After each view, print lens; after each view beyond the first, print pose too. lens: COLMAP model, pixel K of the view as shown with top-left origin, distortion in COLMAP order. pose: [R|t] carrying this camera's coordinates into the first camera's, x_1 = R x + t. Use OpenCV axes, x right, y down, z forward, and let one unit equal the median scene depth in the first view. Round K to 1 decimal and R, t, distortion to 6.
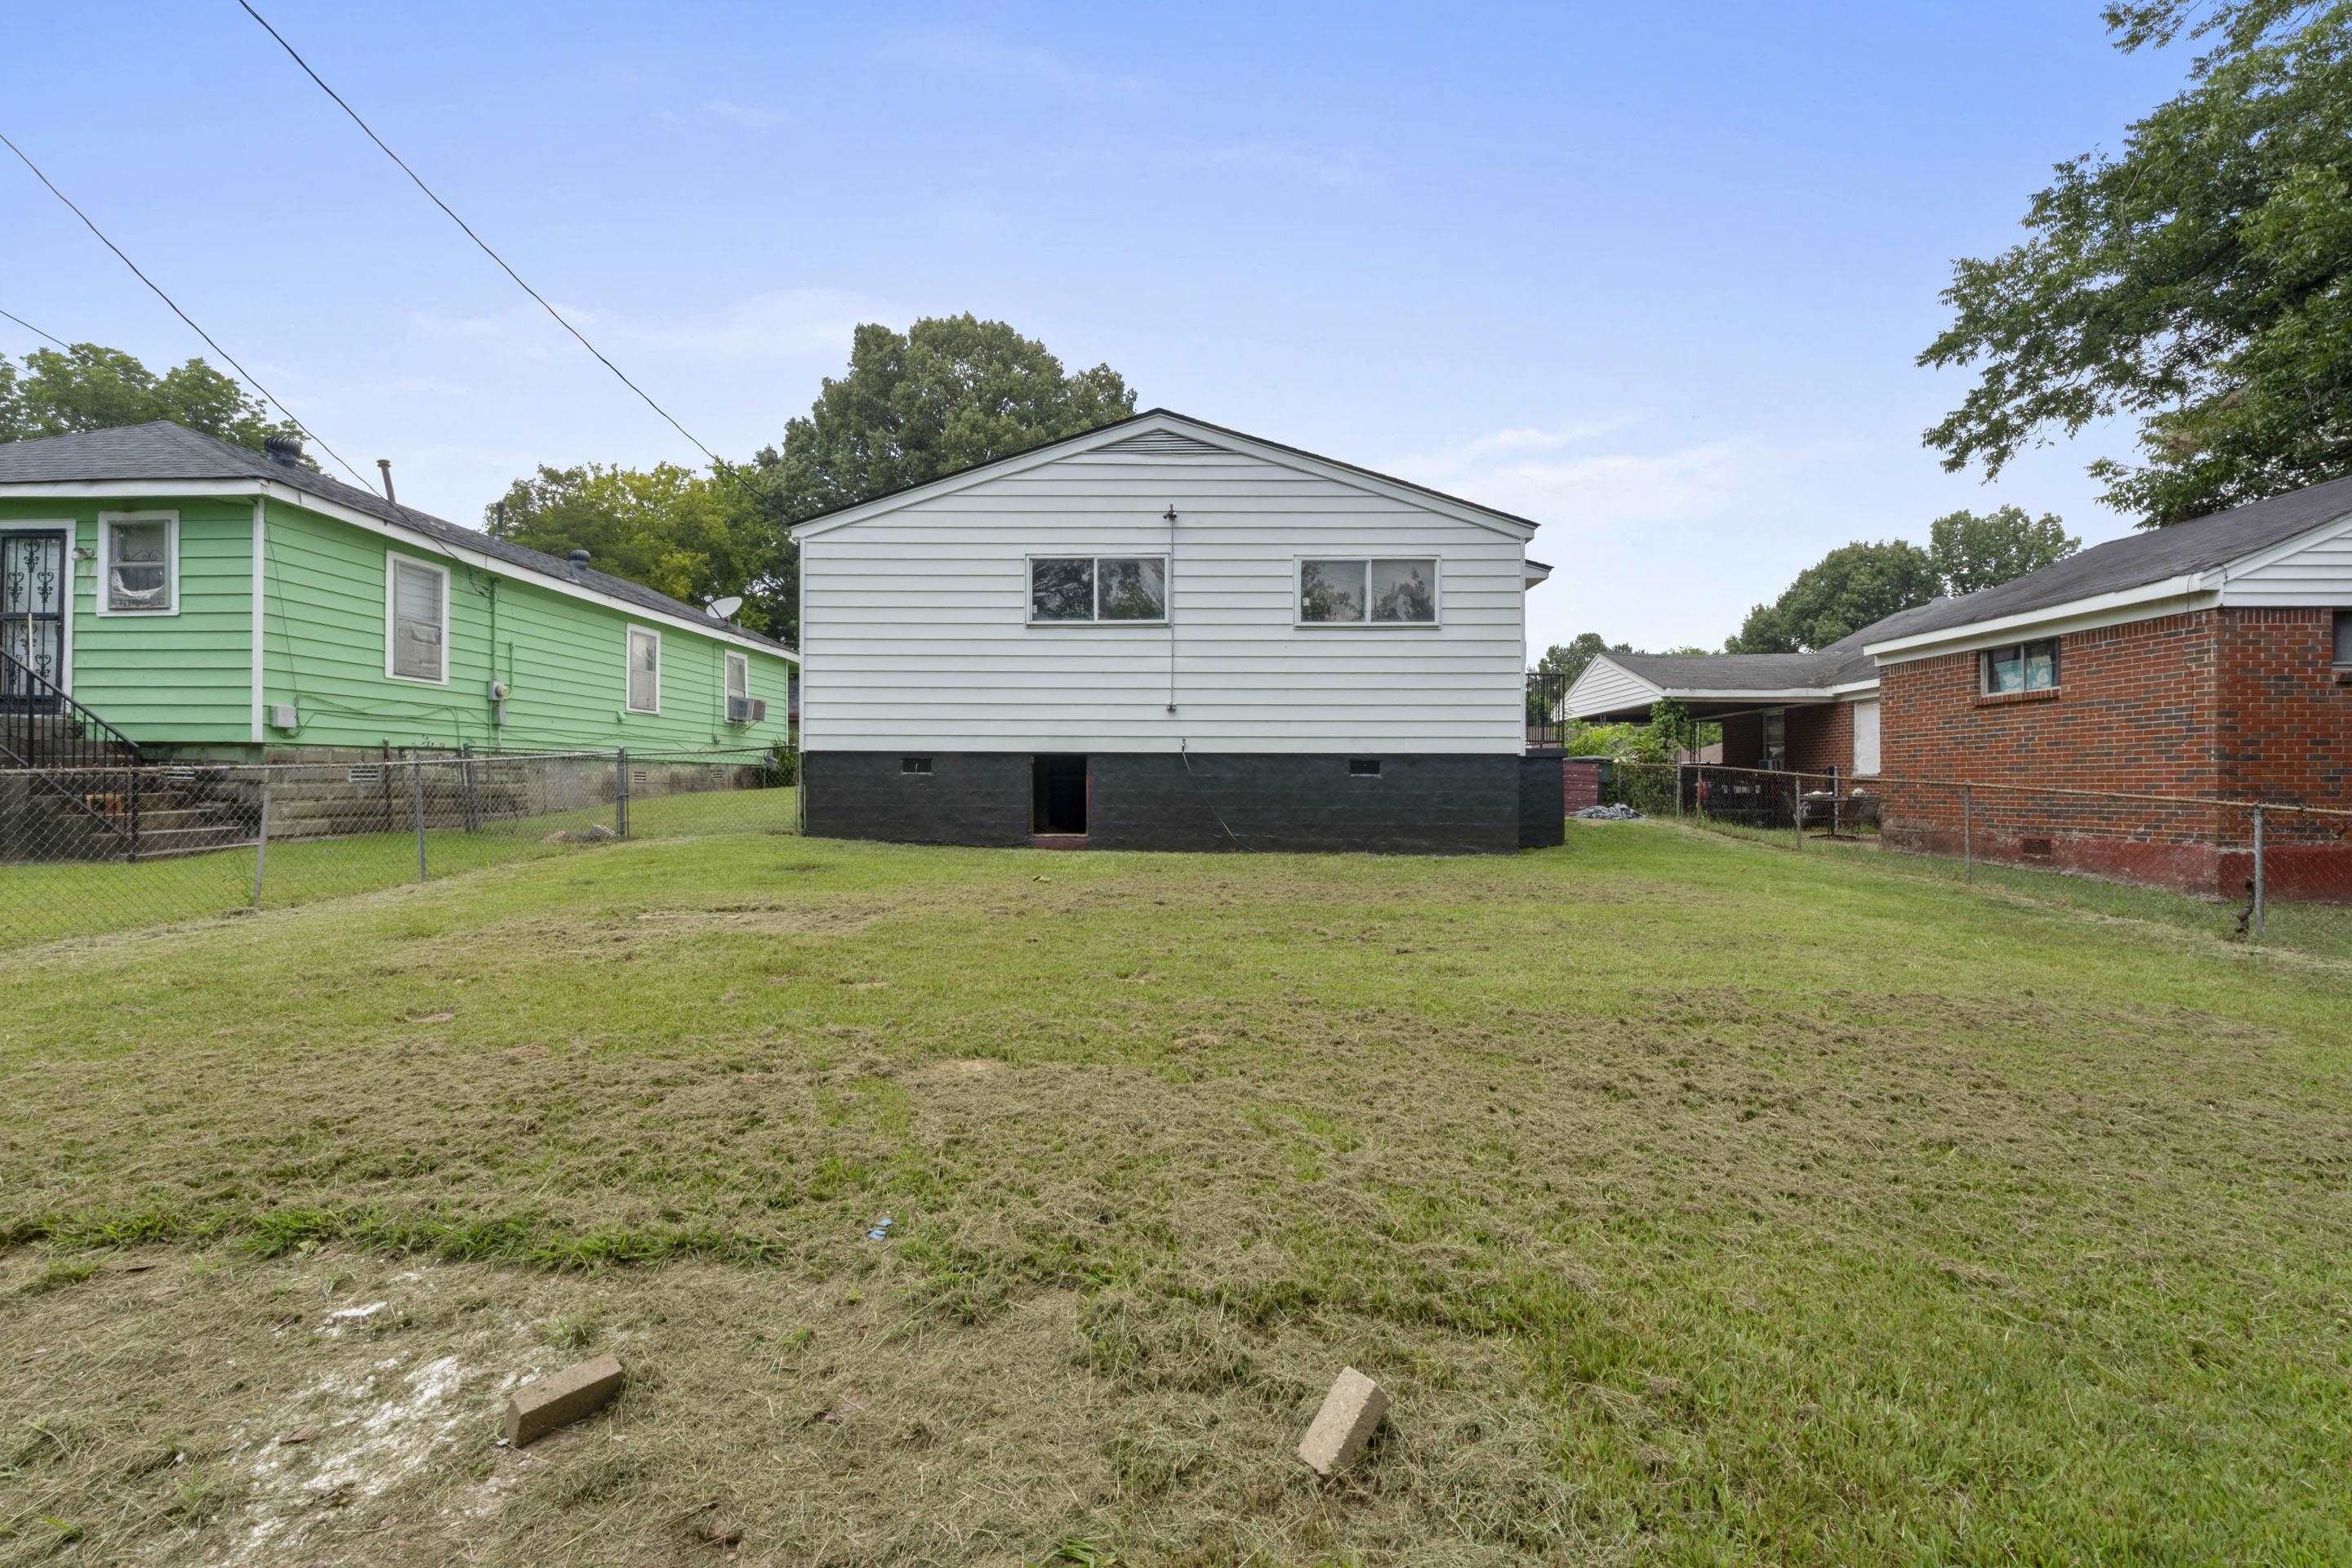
lens RADIAL K [[977.7, 0, 1176.0], [0, 977.7, 784.0], [0, 0, 1]] dist [-0.003060, -0.000578]
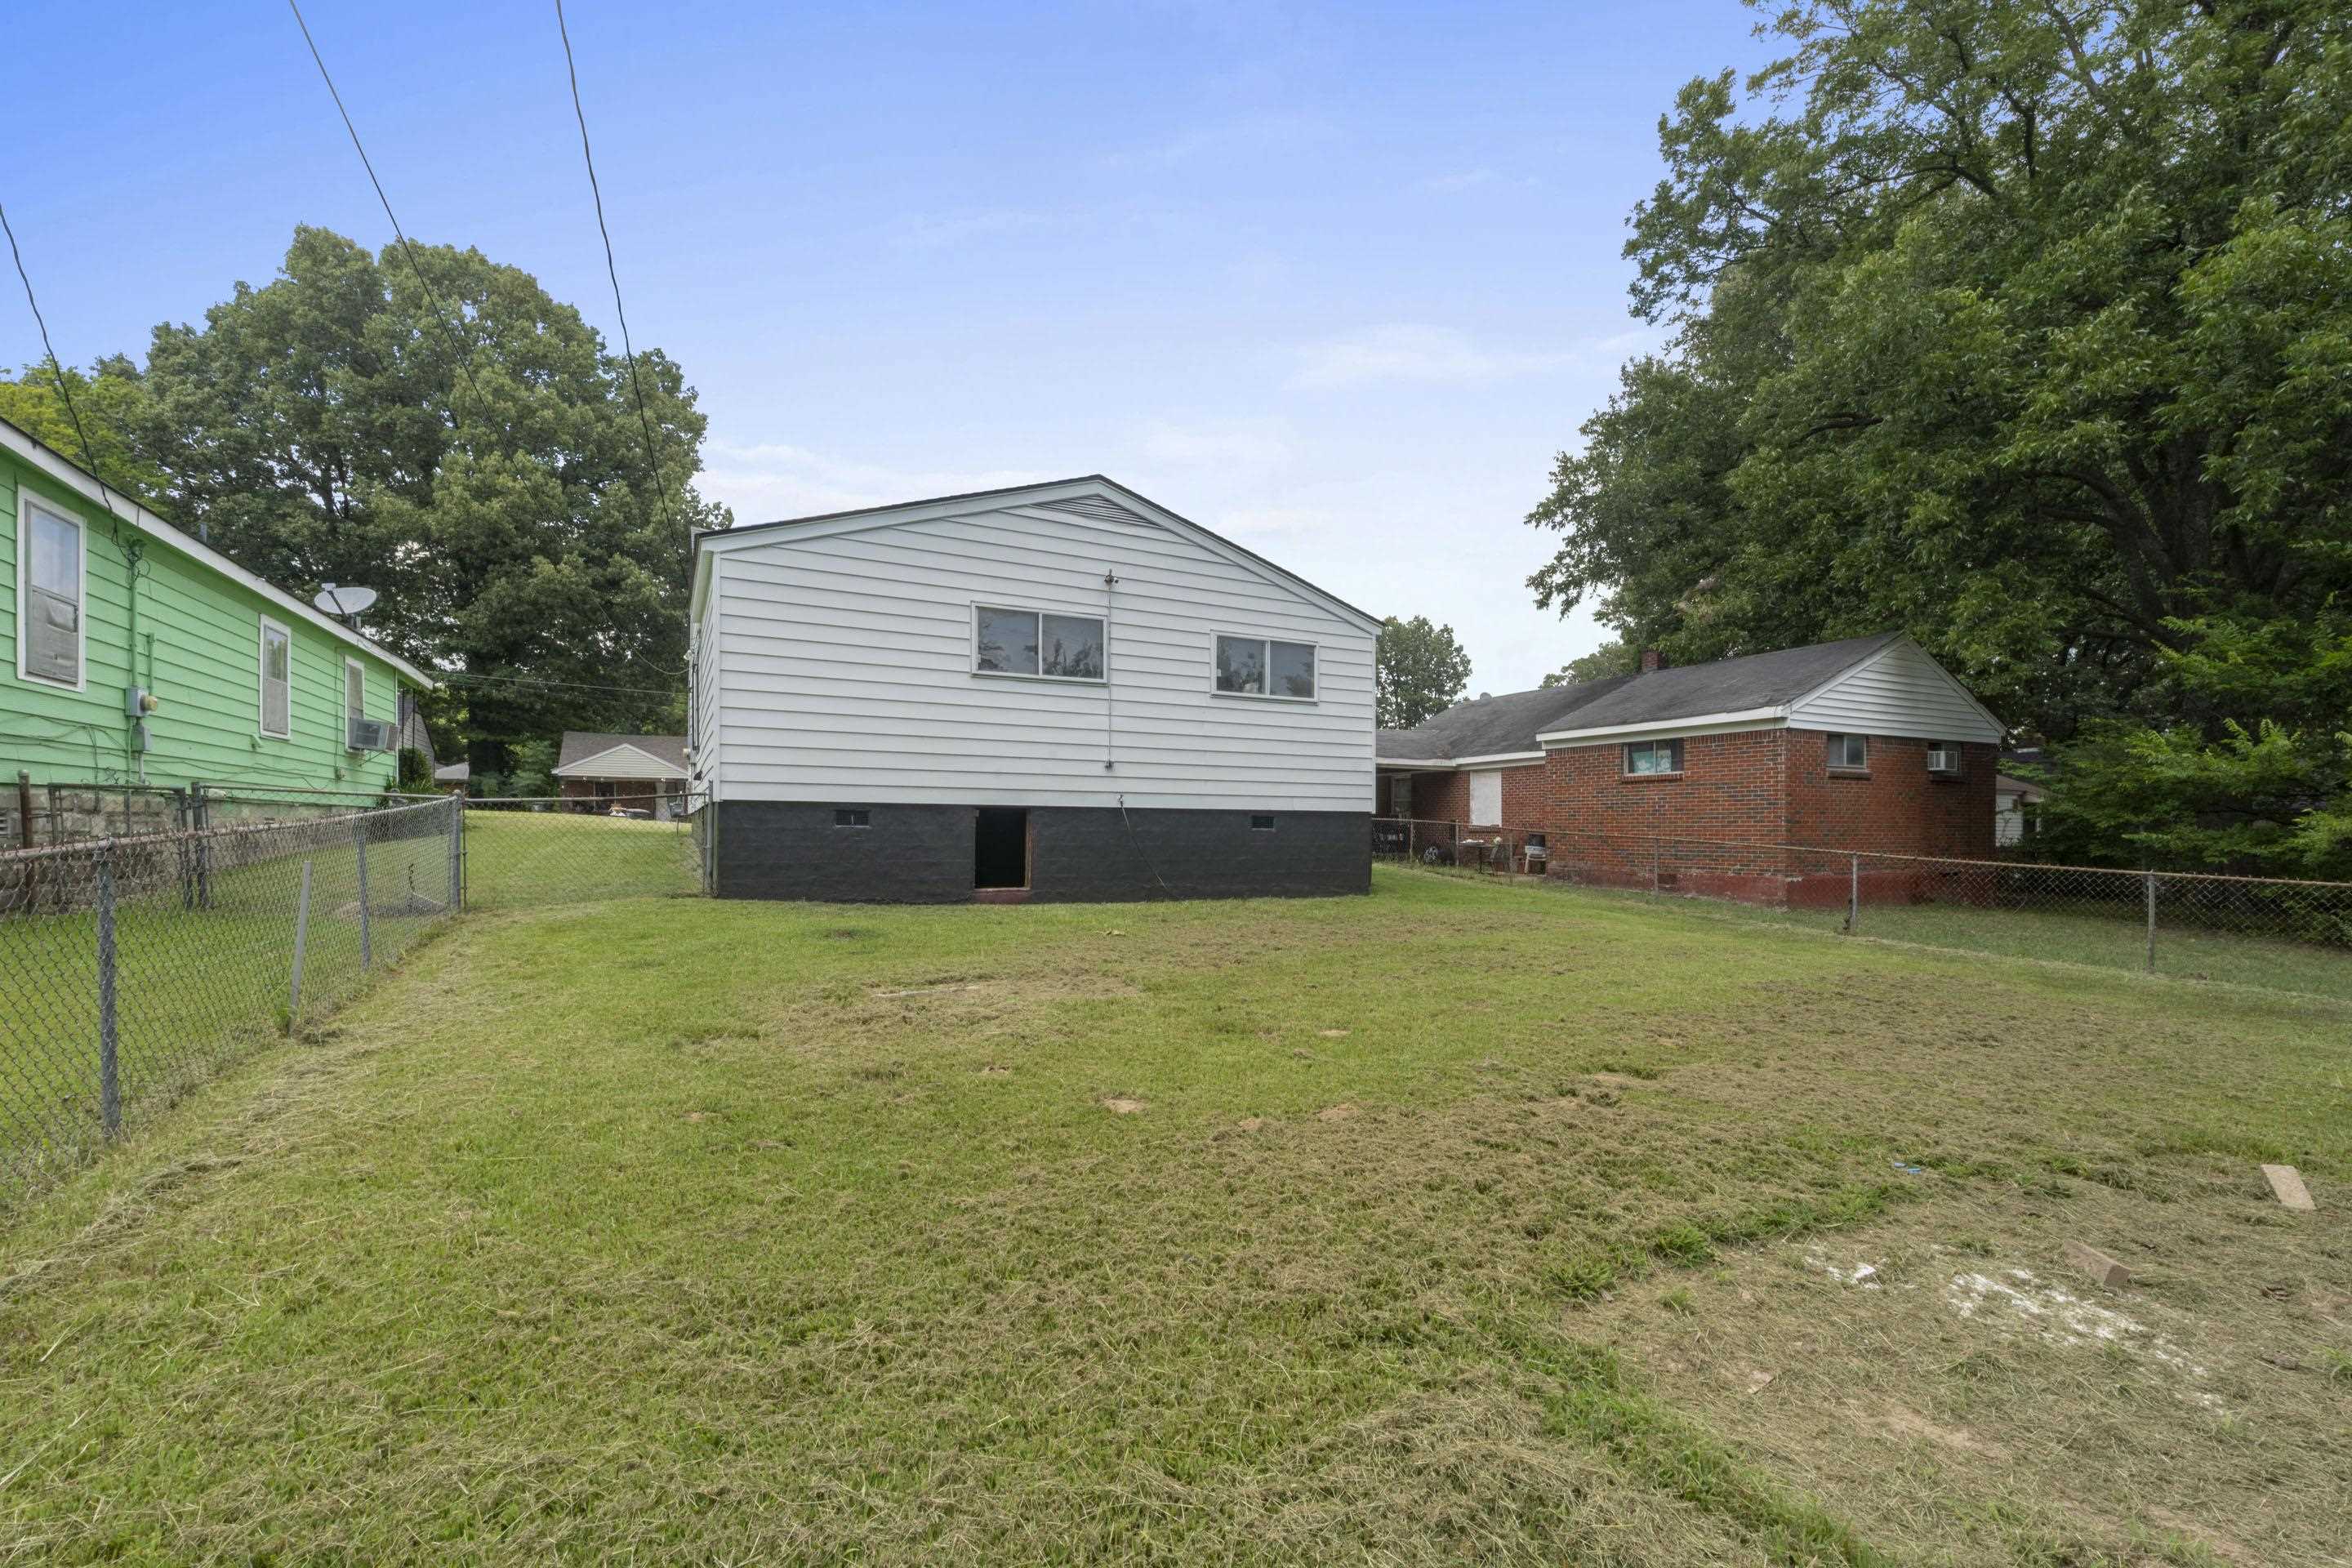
lens RADIAL K [[970.2, 0, 1175.4], [0, 970.2, 832.7], [0, 0, 1]] dist [-0.004095, 0.000195]
pose [[0.880744, 0.000115, 0.473593, -0.429992], [-0.003558, 0.999973, 0.006374, -0.011859], [-0.473579, -0.007298, 0.880721, 0.052917]]
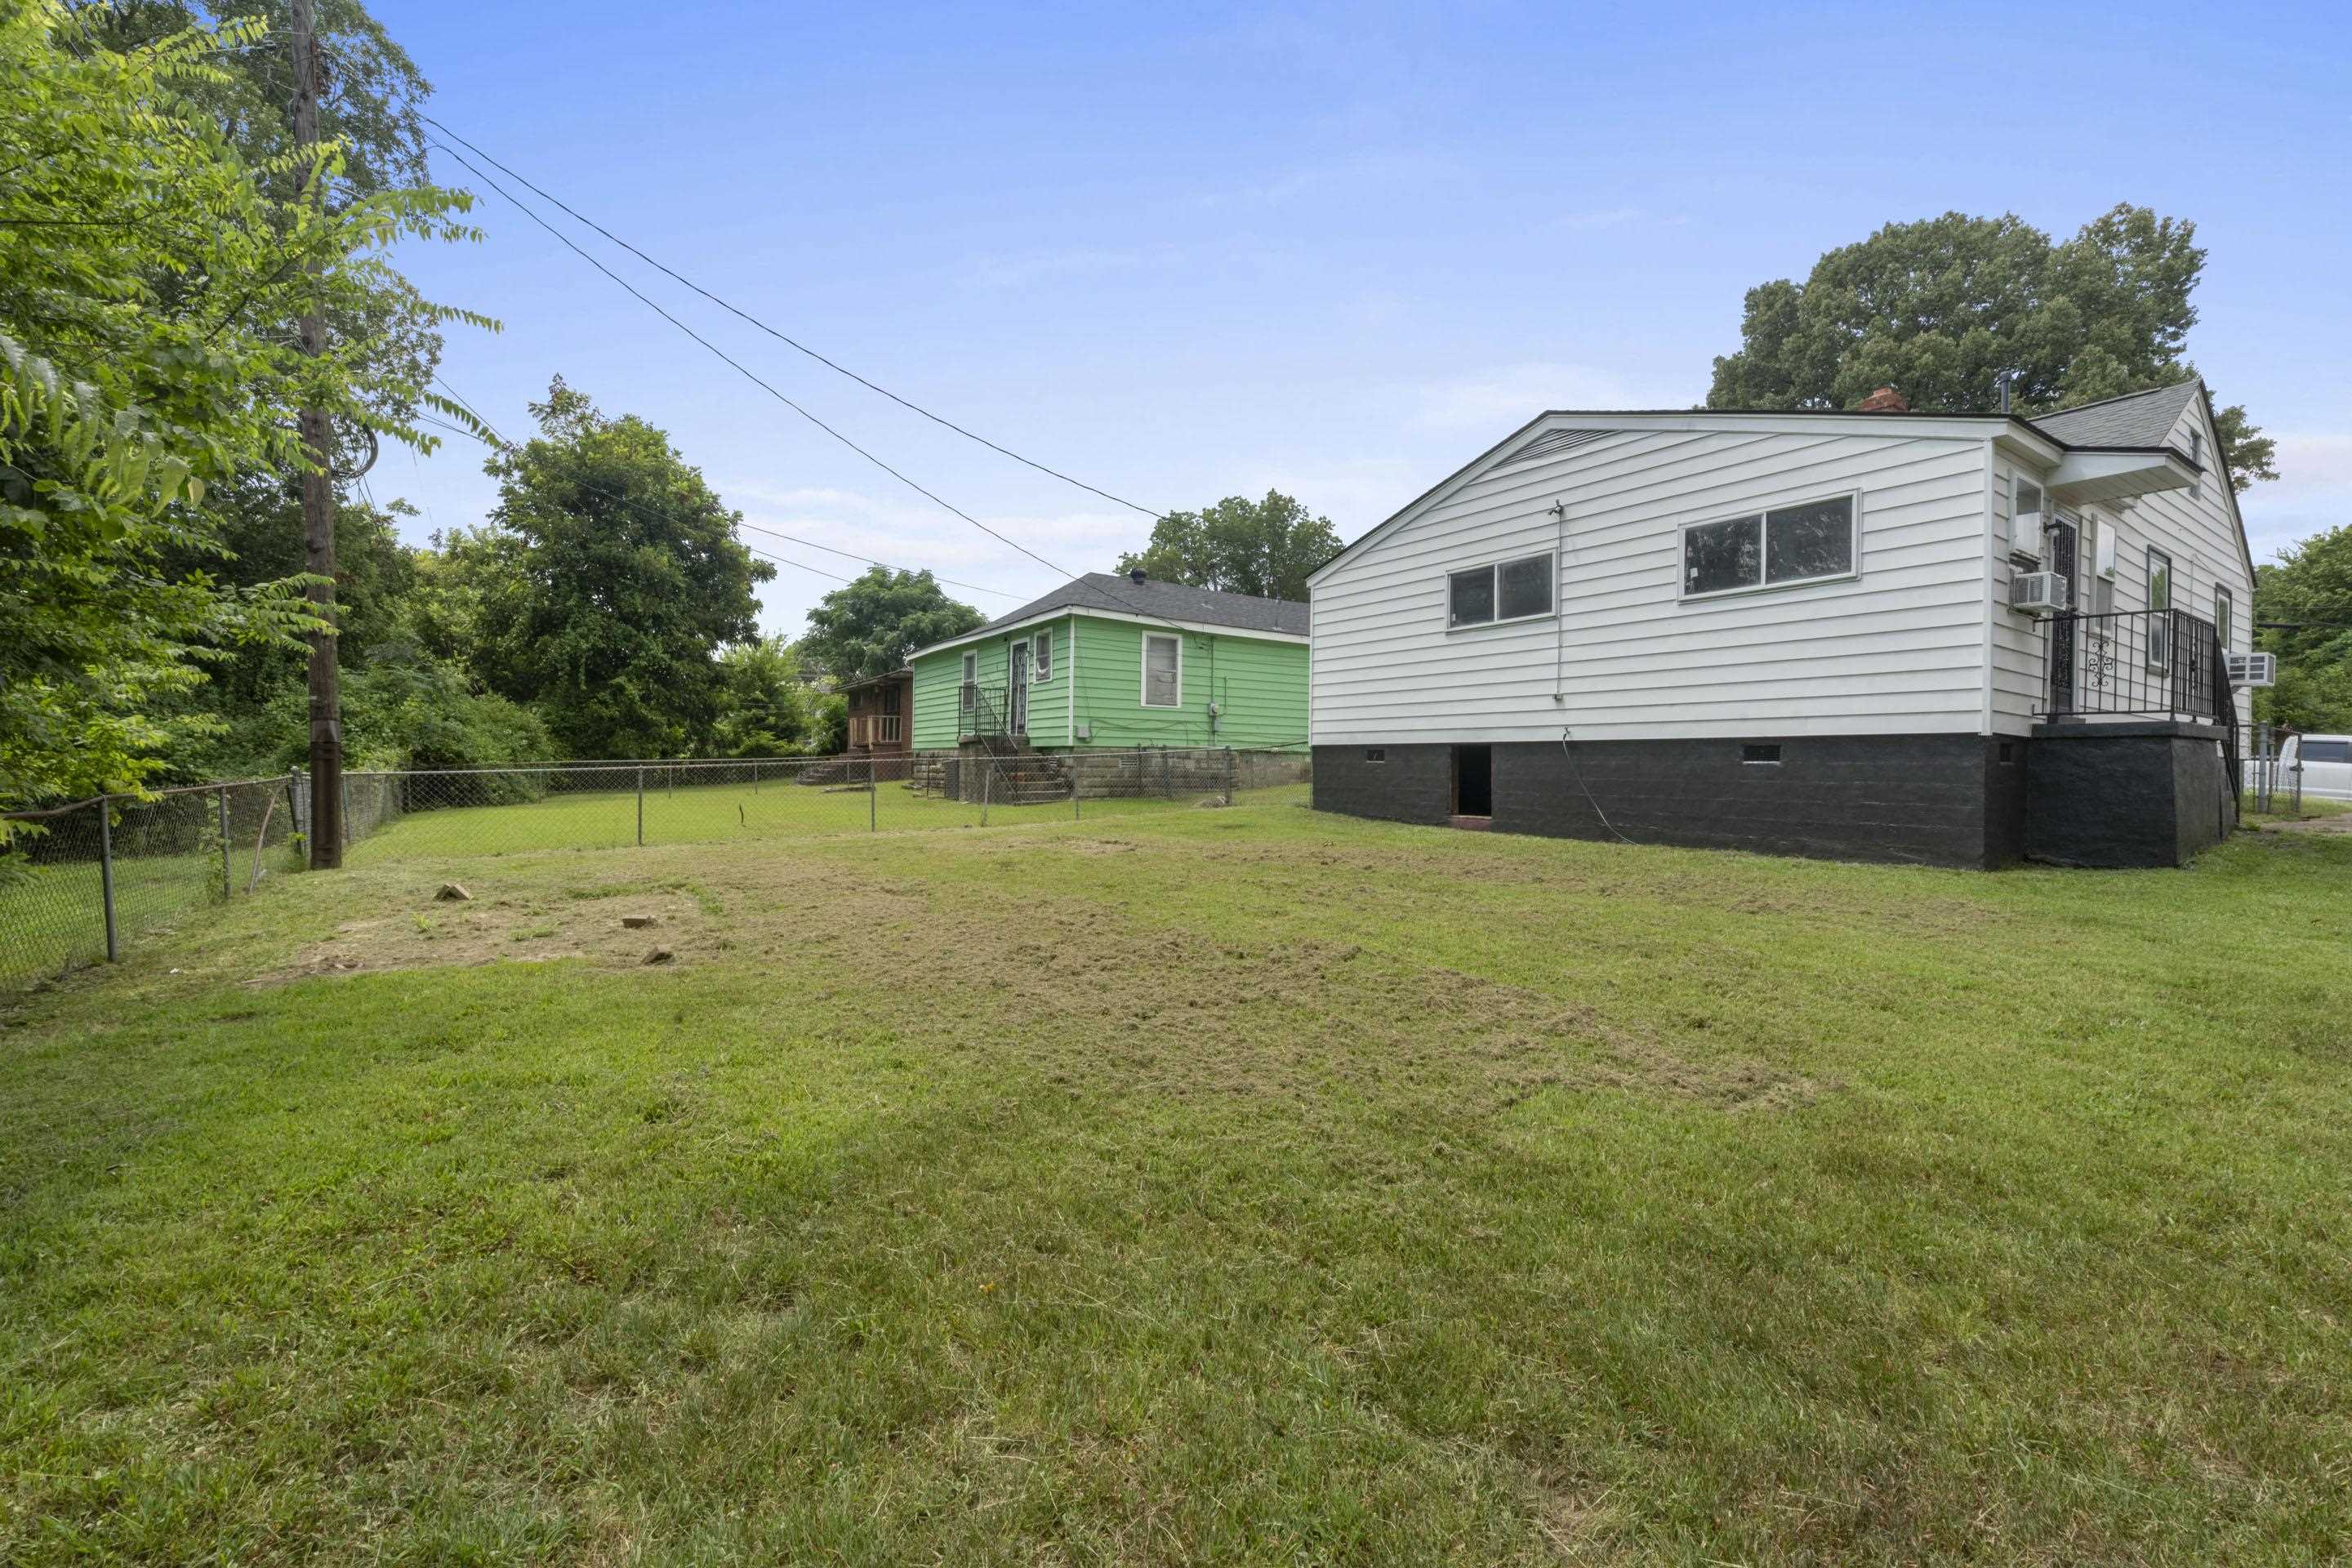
lens RADIAL K [[956.3, 0, 1176.0], [0, 956.3, 784.0], [0, 0, 1]] dist [-0.008691, -0.000046]
pose [[0.578167, 0.015967, -0.815763, 0.581998], [-0.009518, 0.999872, 0.012826, 0.004214], [0.815863, 0.000349, 0.578245, 0.089539]]
